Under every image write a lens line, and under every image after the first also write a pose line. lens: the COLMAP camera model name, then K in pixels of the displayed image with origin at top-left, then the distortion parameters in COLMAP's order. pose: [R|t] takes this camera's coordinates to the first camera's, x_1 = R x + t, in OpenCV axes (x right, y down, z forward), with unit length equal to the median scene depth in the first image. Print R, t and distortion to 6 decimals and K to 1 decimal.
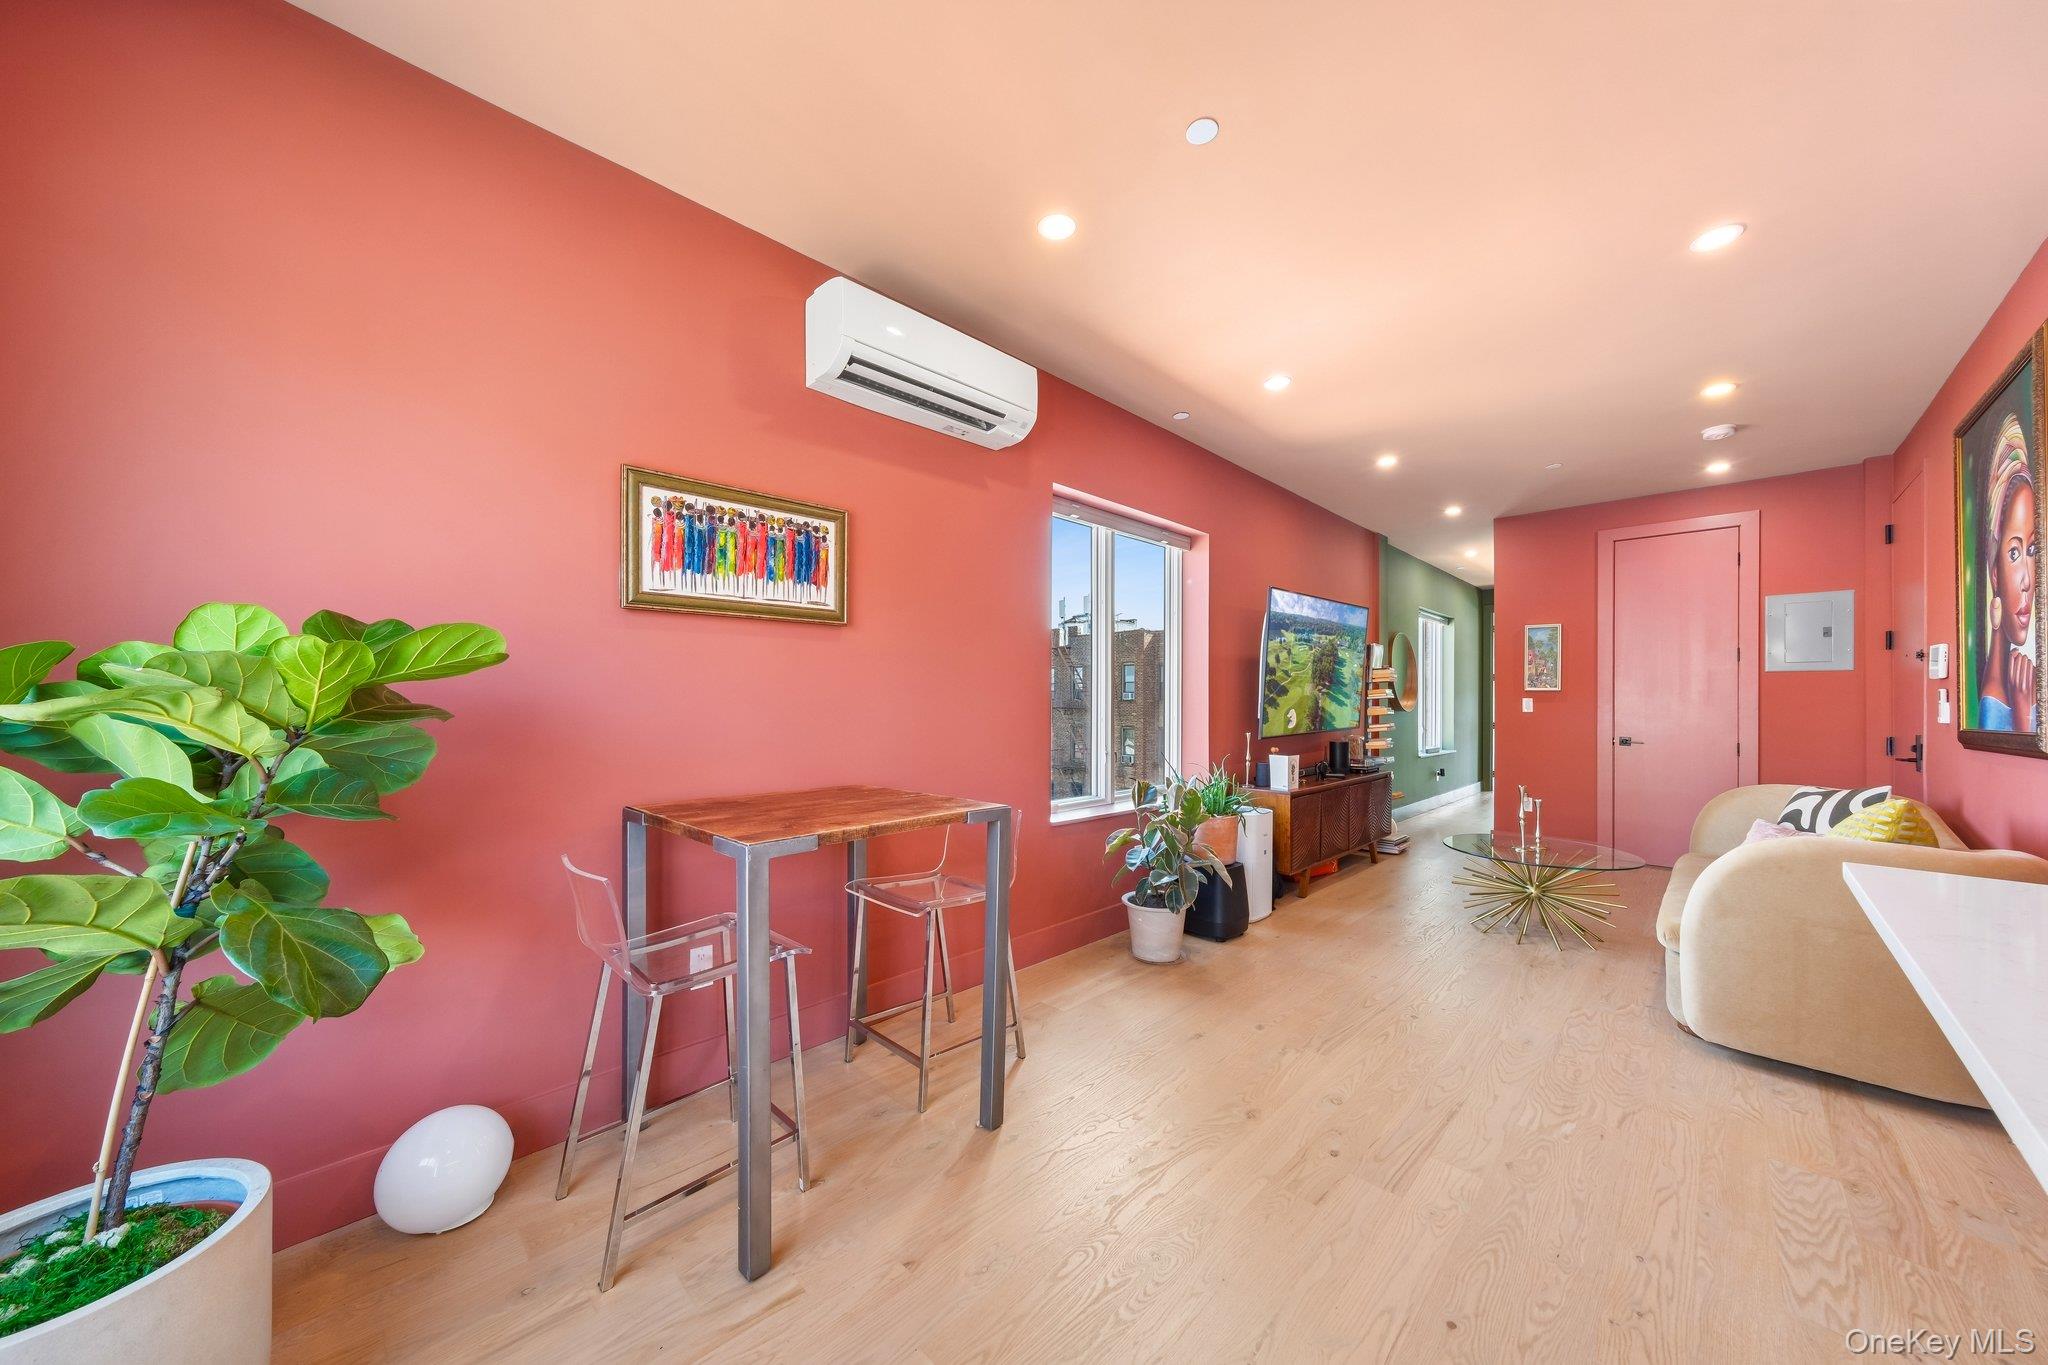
lens RADIAL K [[697.3, 0, 1024.7], [0, 697.3, 699.4], [0, 0, 1]] dist [0.000860, 0.000354]
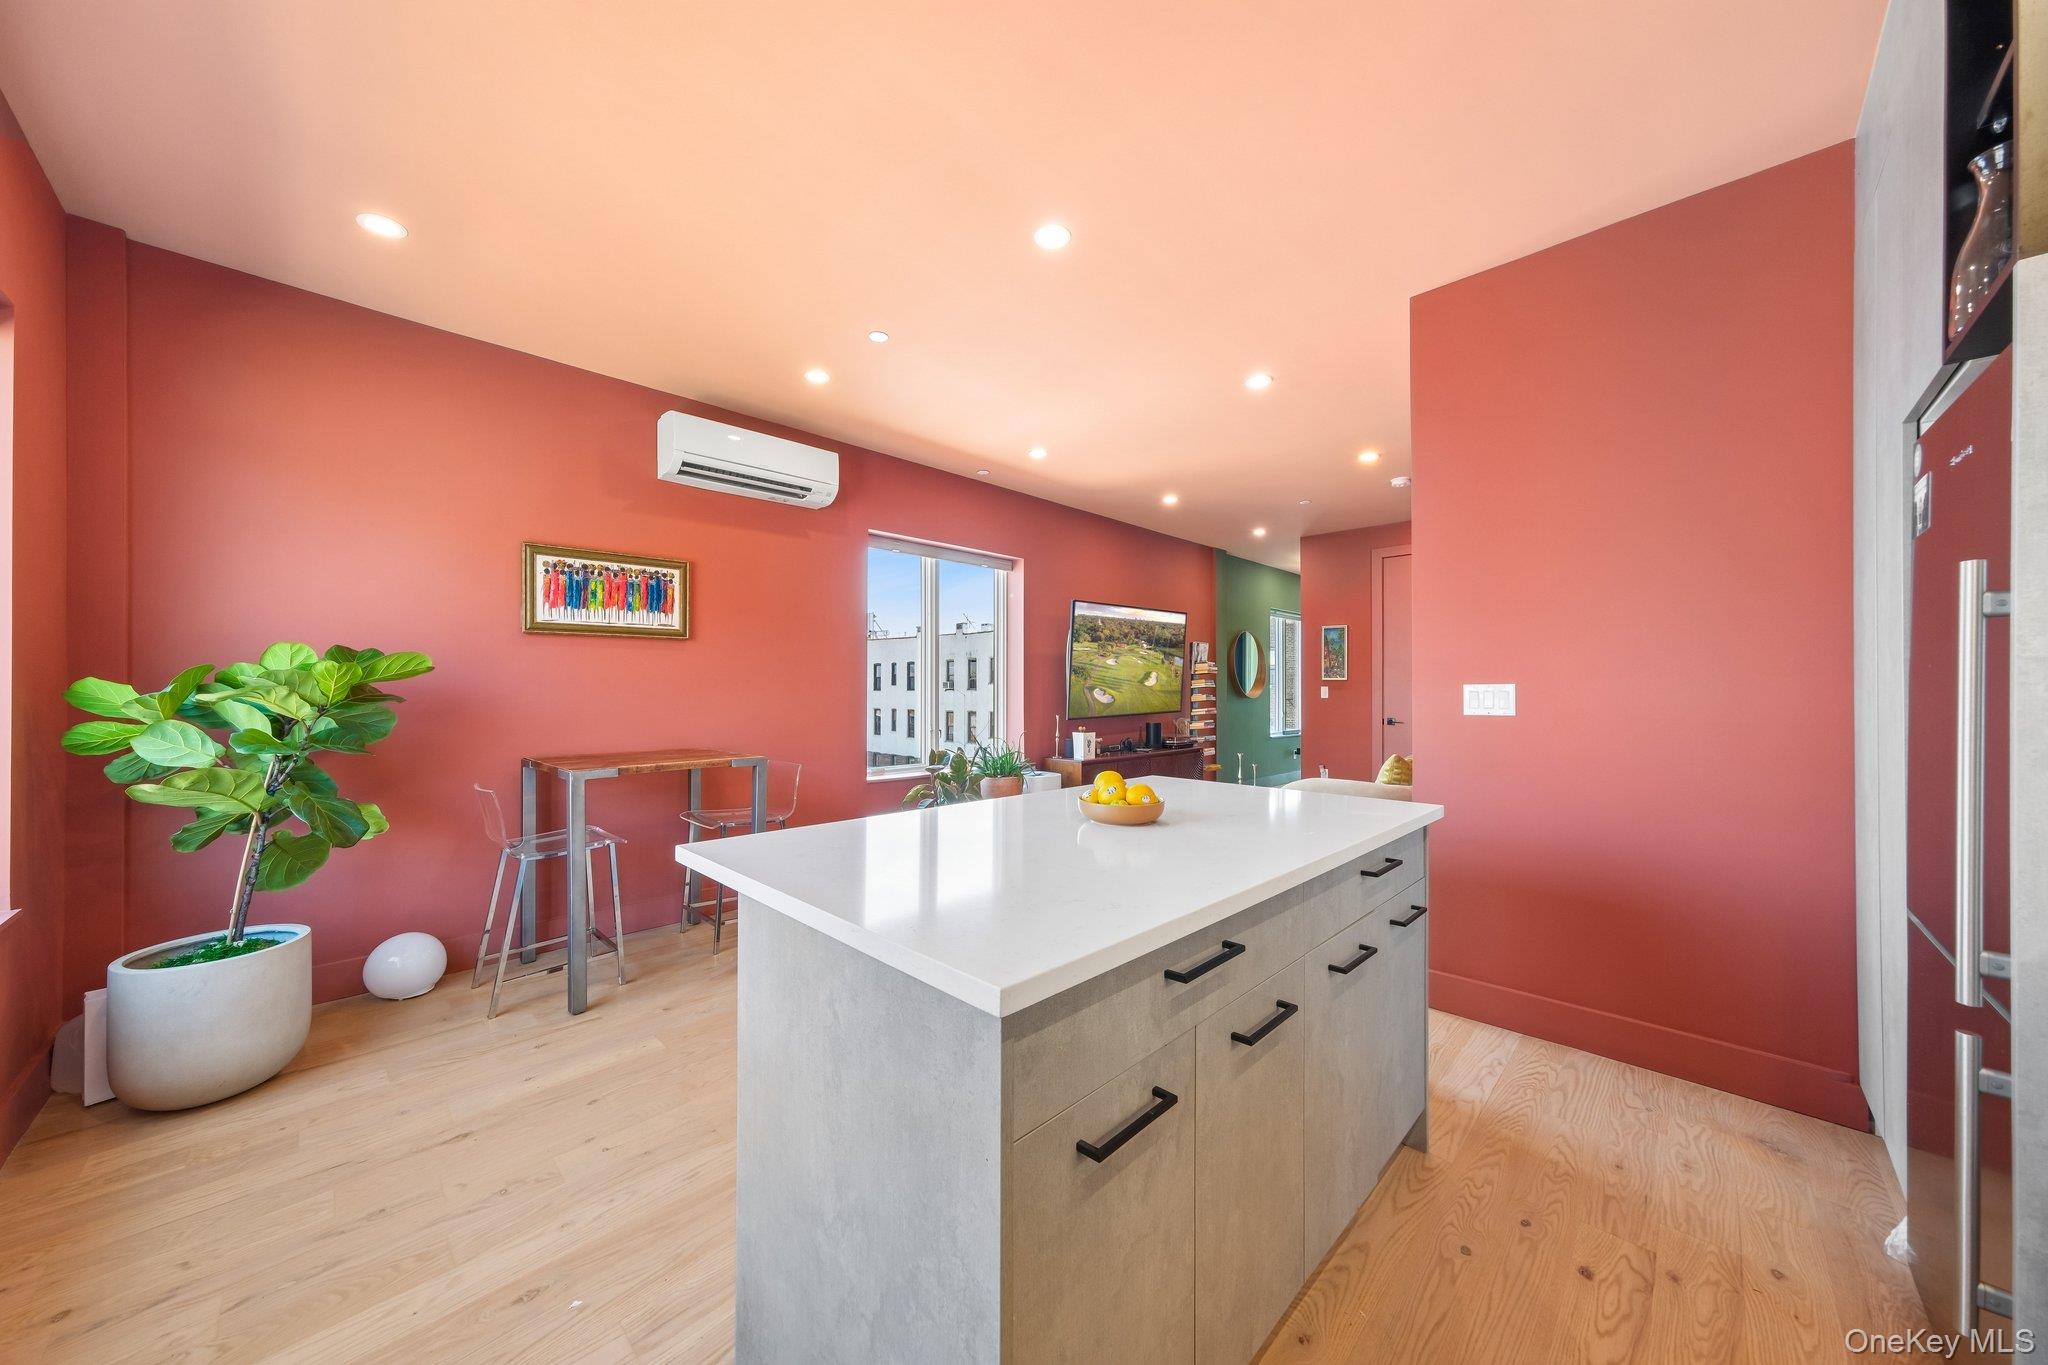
lens RADIAL K [[691.8, 0, 1017.4], [0, 691.8, 685.4], [0, 0, 1]] dist [0.000396, 0.000035]
pose [[0.999988, -0.004709, -0.000980, 0.502917], [0.004703, 0.999973, -0.005715, 0.001554], [0.001007, 0.005710, 0.999983, -0.519675]]
